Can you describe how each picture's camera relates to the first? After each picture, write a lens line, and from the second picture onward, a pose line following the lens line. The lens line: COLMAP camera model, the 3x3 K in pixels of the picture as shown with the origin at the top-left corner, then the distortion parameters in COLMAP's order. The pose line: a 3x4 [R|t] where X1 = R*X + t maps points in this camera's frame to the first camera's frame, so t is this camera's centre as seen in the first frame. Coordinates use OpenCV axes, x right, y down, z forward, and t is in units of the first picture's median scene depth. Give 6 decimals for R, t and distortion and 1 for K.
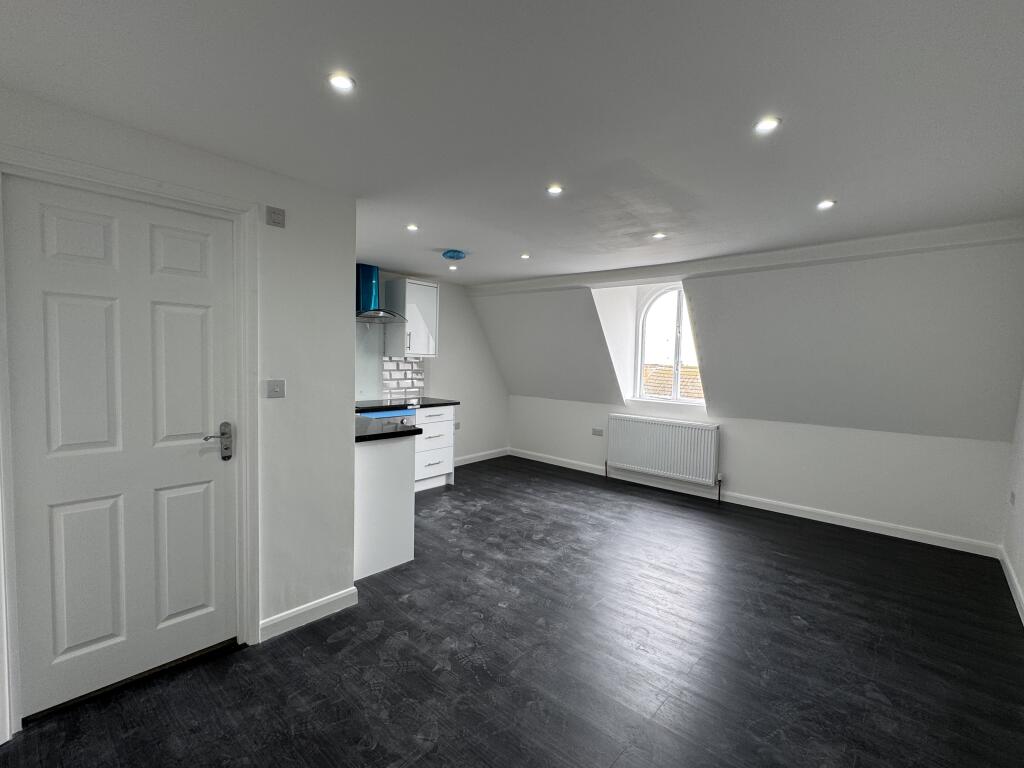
lens RADIAL K [[486.0, 0, 512.0], [0, 486.0, 384.0], [0, 0, 1]] dist [0.002219, 0.000588]
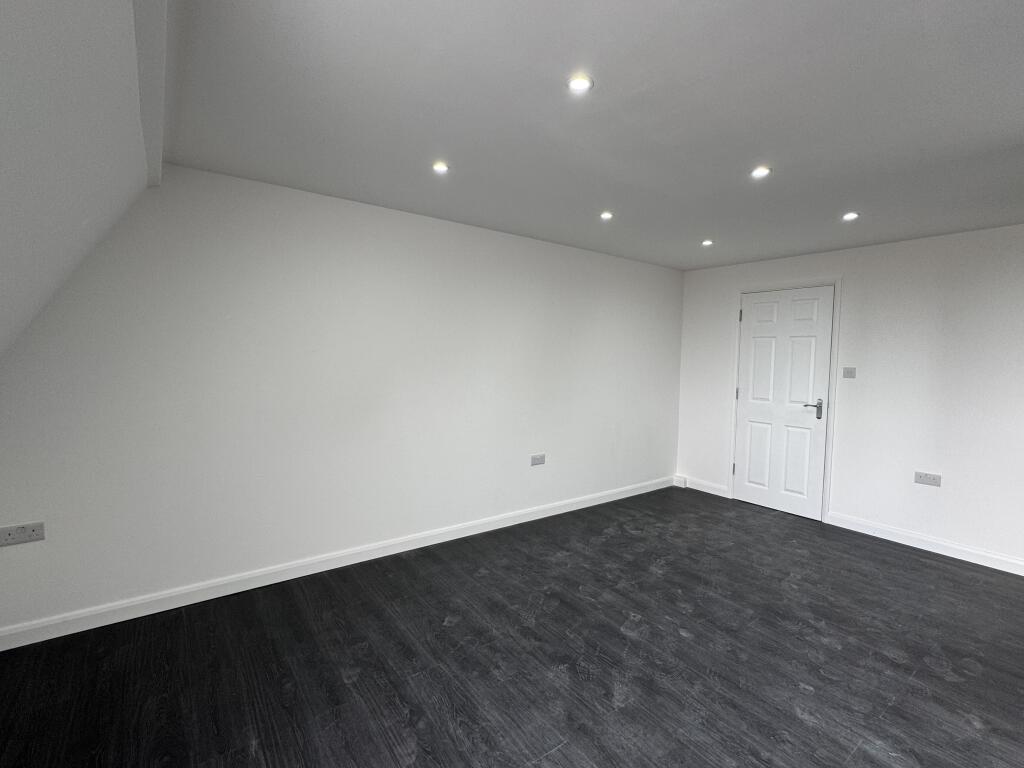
lens RADIAL K [[486.0, 0, 512.0], [0, 486.0, 384.0], [0, 0, 1]] dist [0.002219, 0.000588]
pose [[-0.979573, -0.053794, 0.193761, 0.344882], [-0.030992, 0.992429, 0.118846, -0.091628], [-0.198687, 0.110414, -0.973823, 2.012405]]
